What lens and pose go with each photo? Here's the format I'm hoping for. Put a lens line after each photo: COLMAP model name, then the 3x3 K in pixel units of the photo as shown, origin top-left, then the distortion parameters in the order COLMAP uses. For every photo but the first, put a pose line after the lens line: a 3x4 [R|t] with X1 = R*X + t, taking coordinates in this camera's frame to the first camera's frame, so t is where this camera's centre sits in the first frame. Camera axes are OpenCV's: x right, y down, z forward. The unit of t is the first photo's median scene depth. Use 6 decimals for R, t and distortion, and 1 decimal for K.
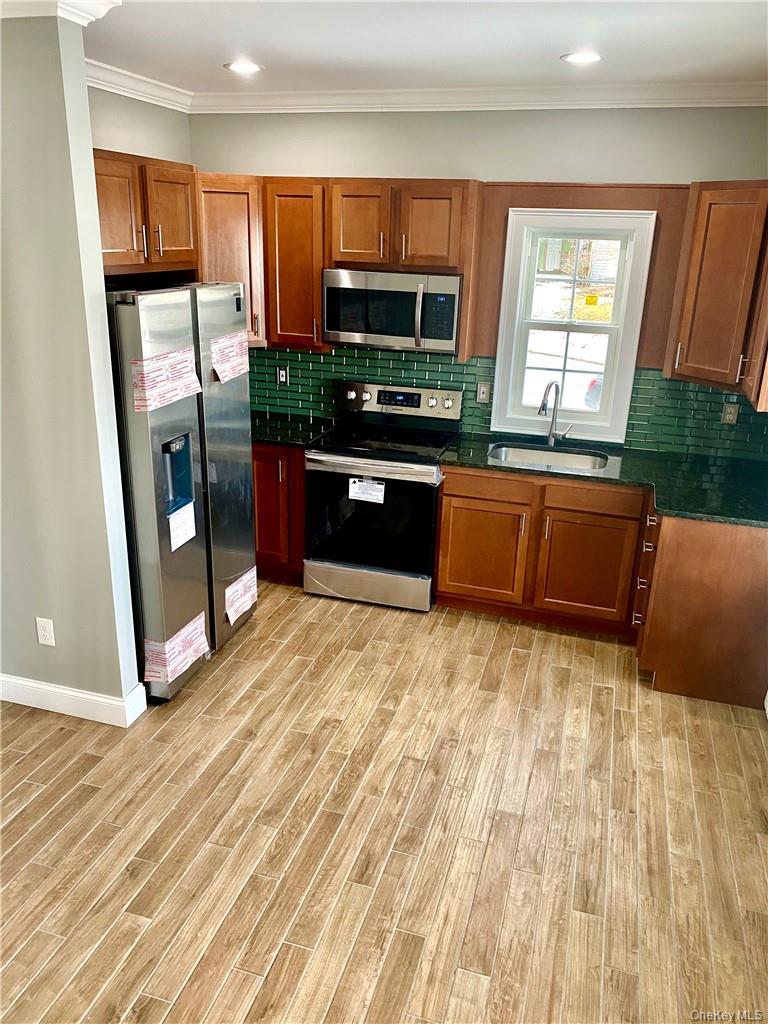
lens RADIAL K [[781.4, 0, 370.3], [0, 781.4, 514.9], [0, 0, 1]] dist [0.050808, -0.056207]
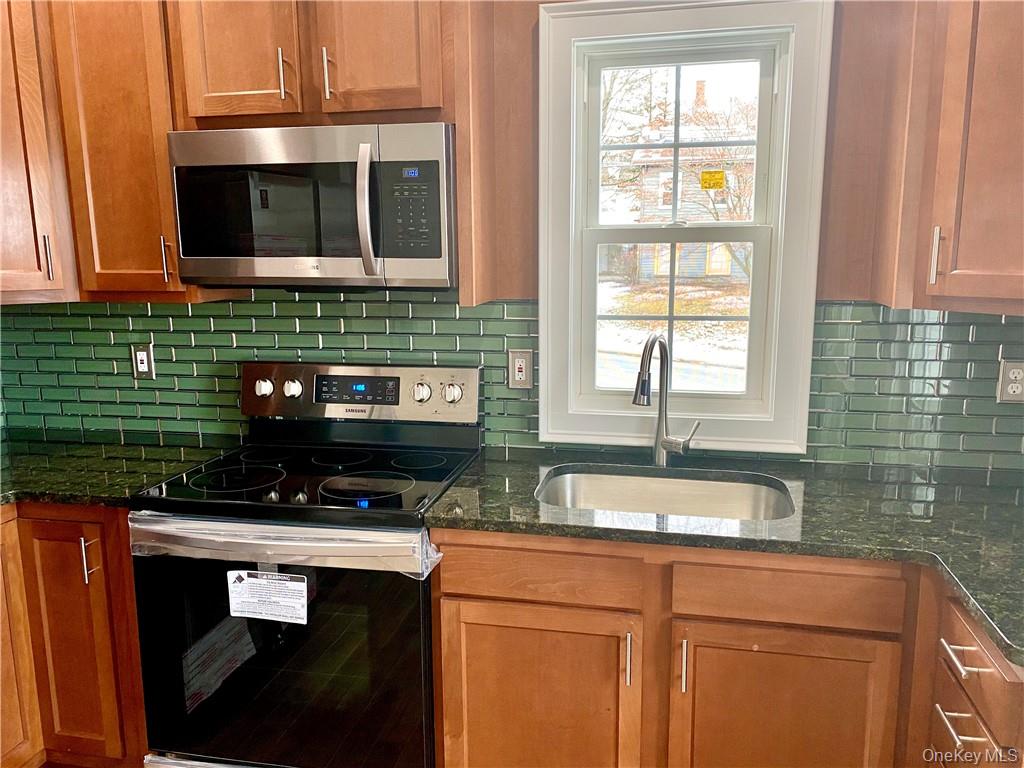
lens RADIAL K [[781.4, 0, 517.5], [0, 781.4, 380.2], [0, 0, 1]] dist [0.050808, -0.056207]
pose [[0.992807, -0.052208, 0.107740, 0.097655], [0.070531, 0.982220, -0.173979, -0.067088], [-0.096742, 0.180326, 0.978838, 0.560403]]
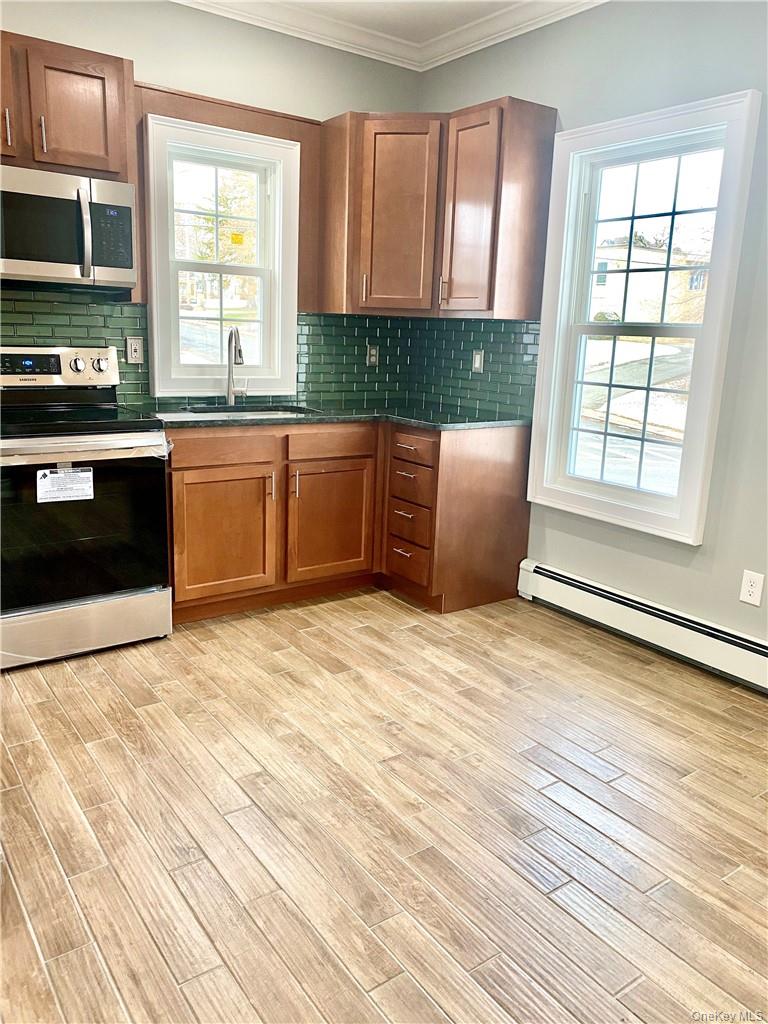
lens RADIAL K [[781.4, 0, 386.1], [0, 781.4, 514.2], [0, 0, 1]] dist [0.050808, -0.056207]
pose [[0.594855, -0.190452, 0.780946, -0.397908], [0.252986, 0.966514, 0.043005, 0.036355], [-0.762985, 0.171986, 0.623117, 0.385377]]
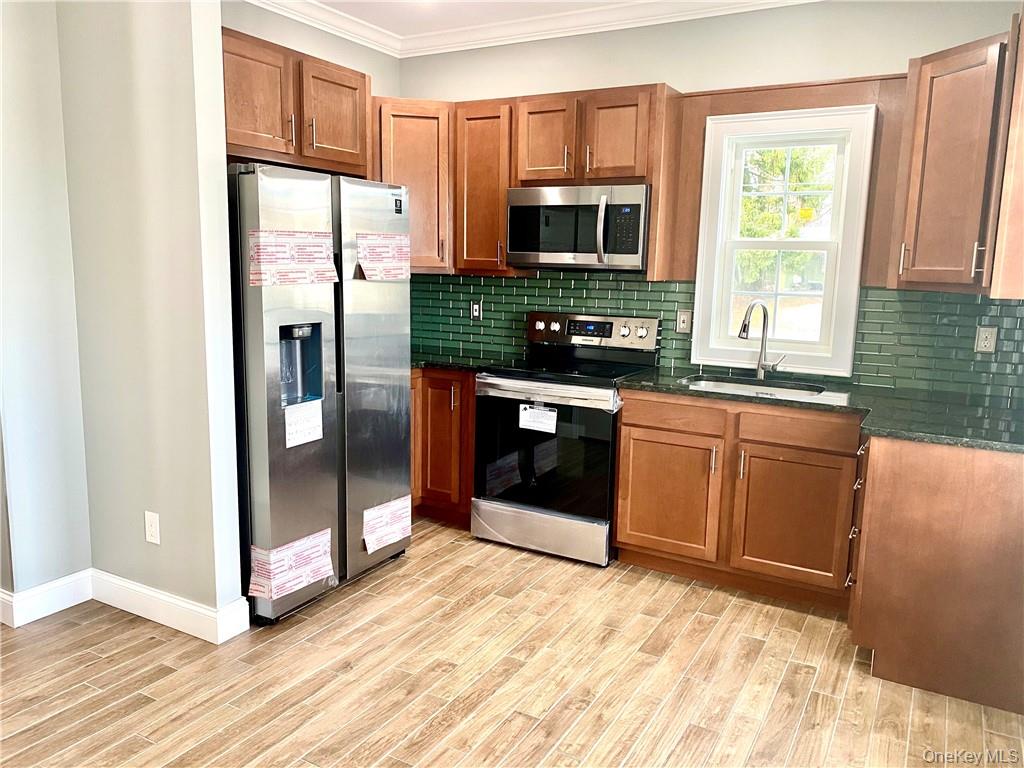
lens RADIAL K [[781.4, 0, 498.6], [0, 781.4, 391.3], [0, 0, 1]] dist [0.050808, -0.056207]
pose [[0.975818, 0.031010, -0.216373, 0.151053], [-0.070392, 0.981734, -0.176760, 0.104344], [0.206940, 0.187716, 0.960176, 0.134259]]
